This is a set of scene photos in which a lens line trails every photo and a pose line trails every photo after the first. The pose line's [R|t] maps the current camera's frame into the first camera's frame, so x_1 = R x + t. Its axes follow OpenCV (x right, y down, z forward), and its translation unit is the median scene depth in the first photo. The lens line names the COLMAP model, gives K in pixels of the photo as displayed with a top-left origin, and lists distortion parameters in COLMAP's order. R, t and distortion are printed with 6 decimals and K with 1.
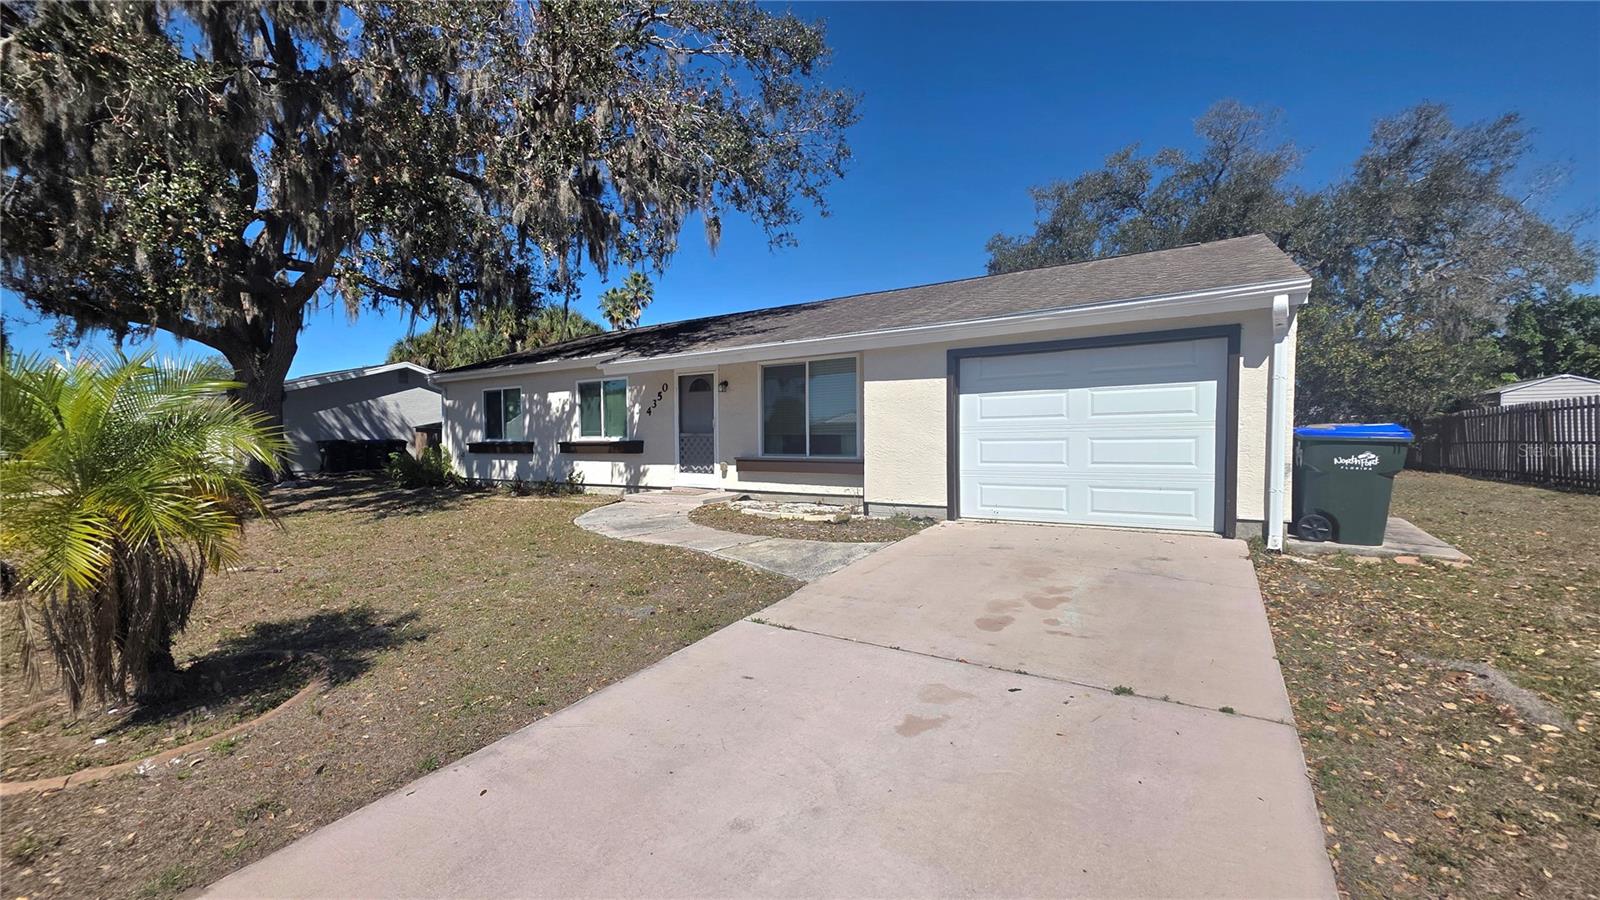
lens RADIAL K [[655.9, 0, 782.3], [0, 655.9, 455.4], [0, 0, 1]] dist [0.002694, 0.000470]
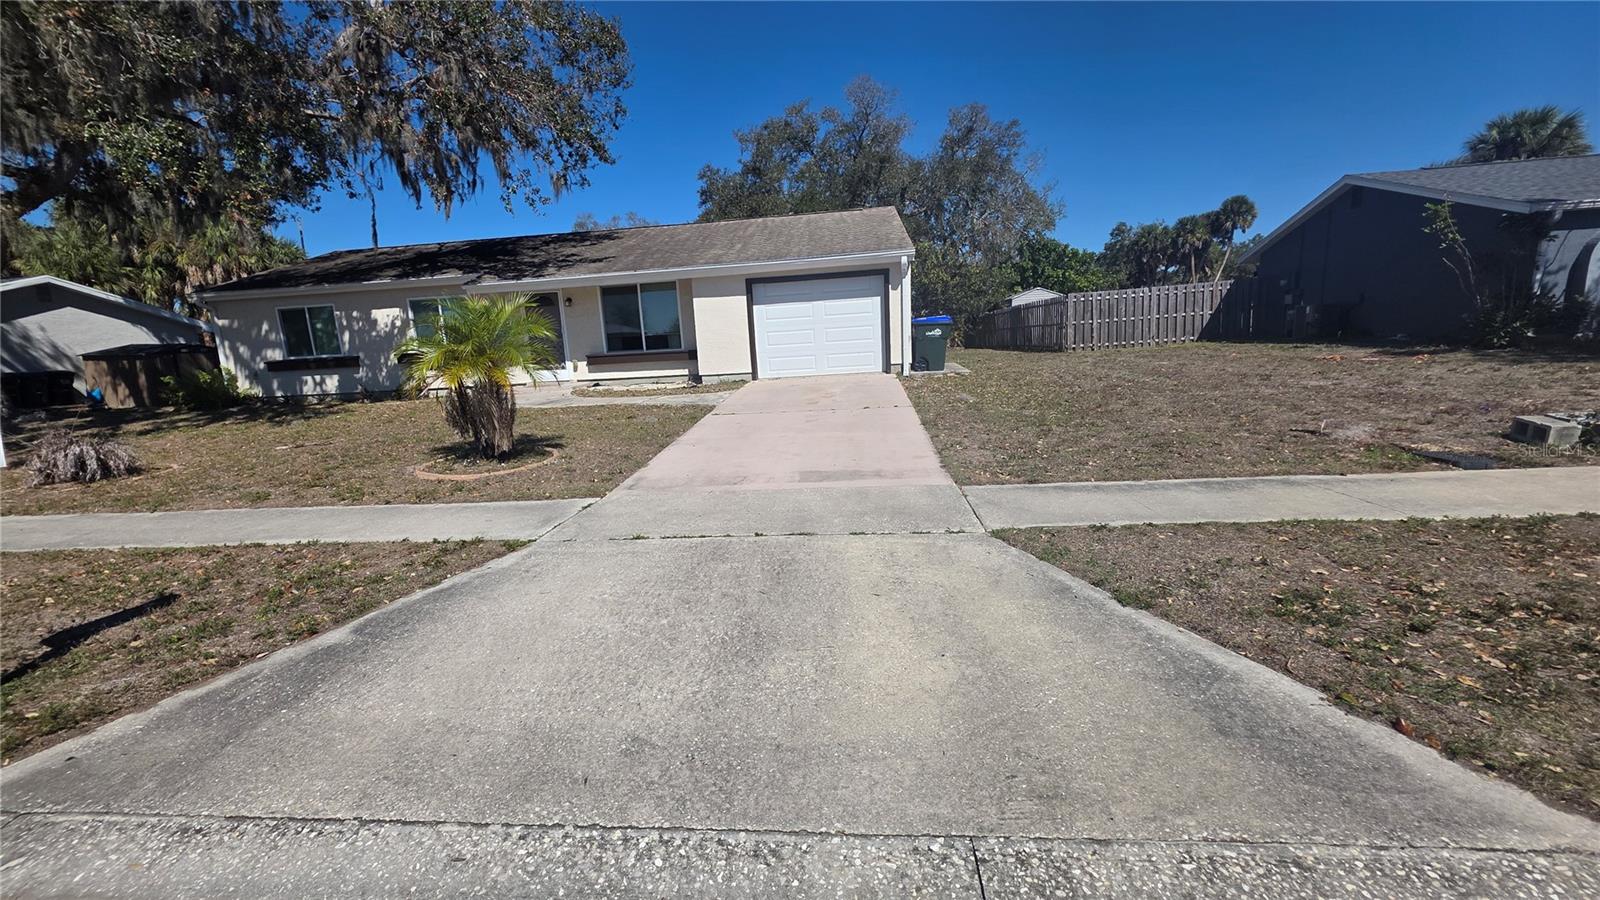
lens RADIAL K [[655.9, 0, 805.7], [0, 655.9, 461.9], [0, 0, 1]] dist [0.002694, 0.000470]
pose [[0.877611, -0.127143, 0.462206, -0.280626], [0.060247, 0.985795, 0.156776, 0.029983], [-0.475573, -0.109742, 0.872804, -0.370470]]
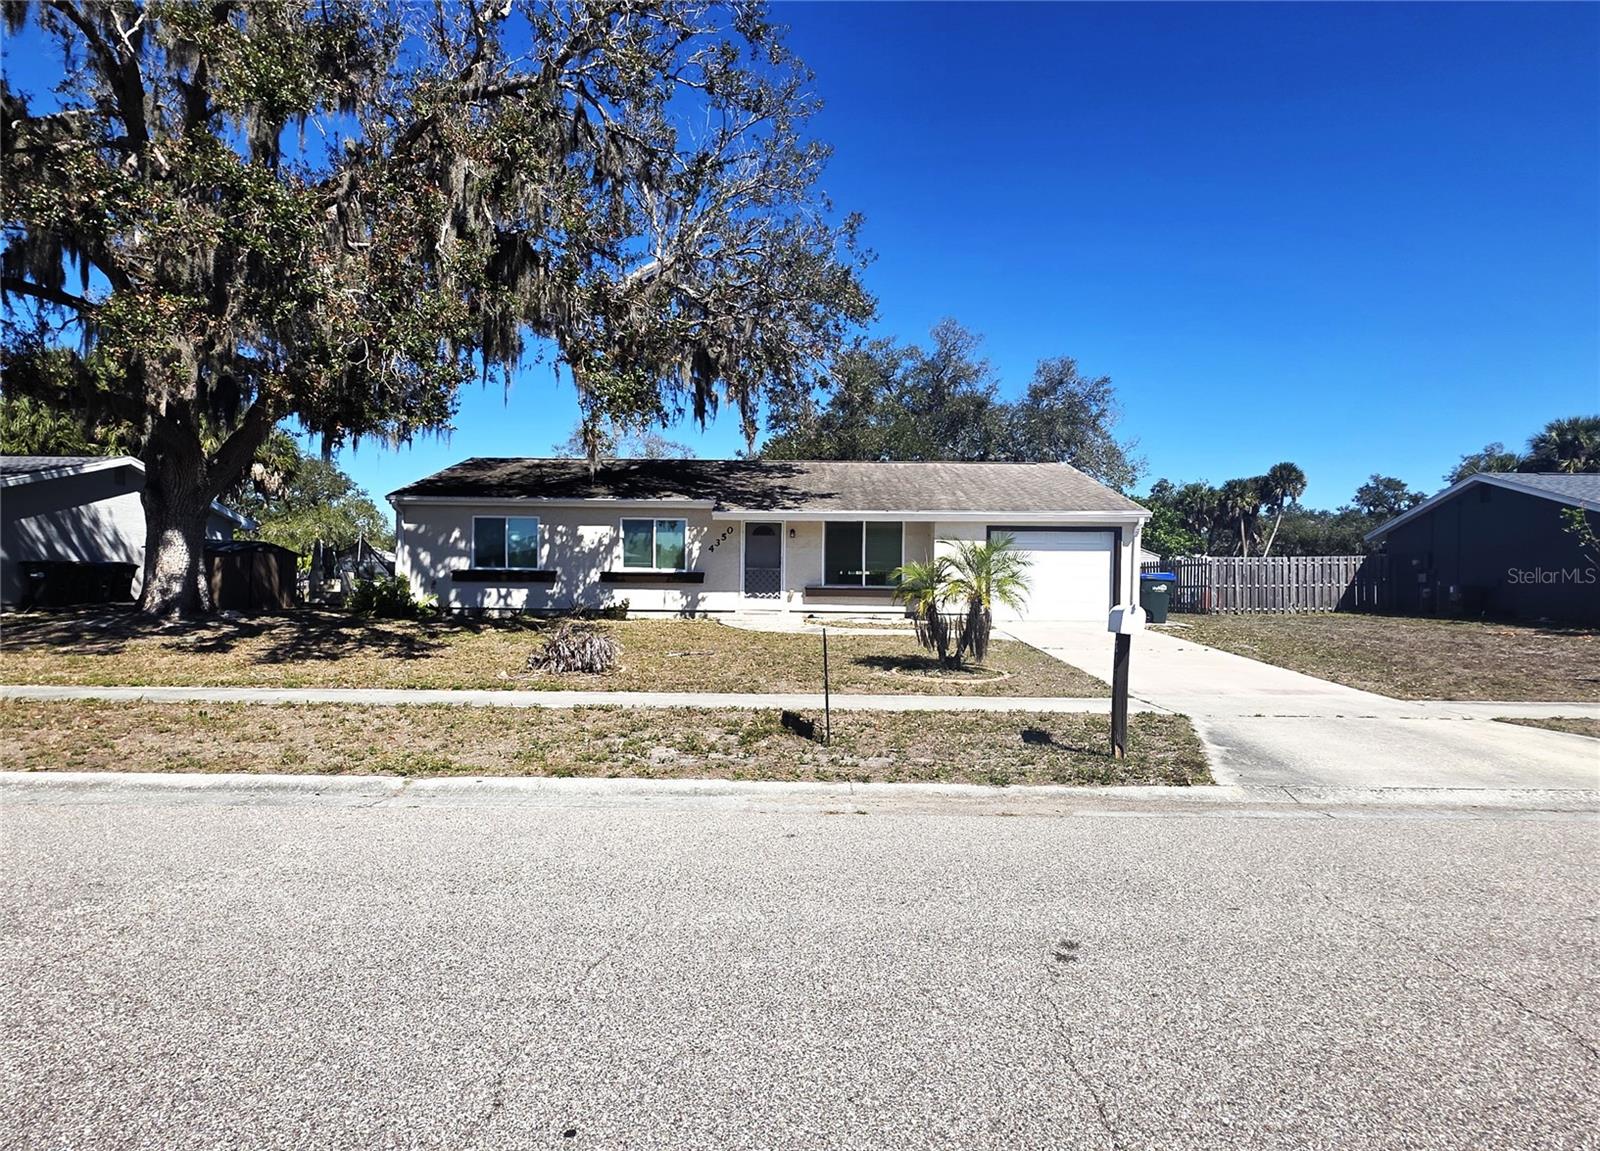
lens RADIAL K [[831.4, 0, 830.2], [0, 831.4, 583.3], [0, 0, 1]] dist [0.001976, 0.005625]
pose [[0.822760, 0.016982, 0.568135, -0.857411], [-0.004875, 0.999728, -0.022823, 0.030409], [-0.568368, 0.016008, 0.822619, -0.382100]]
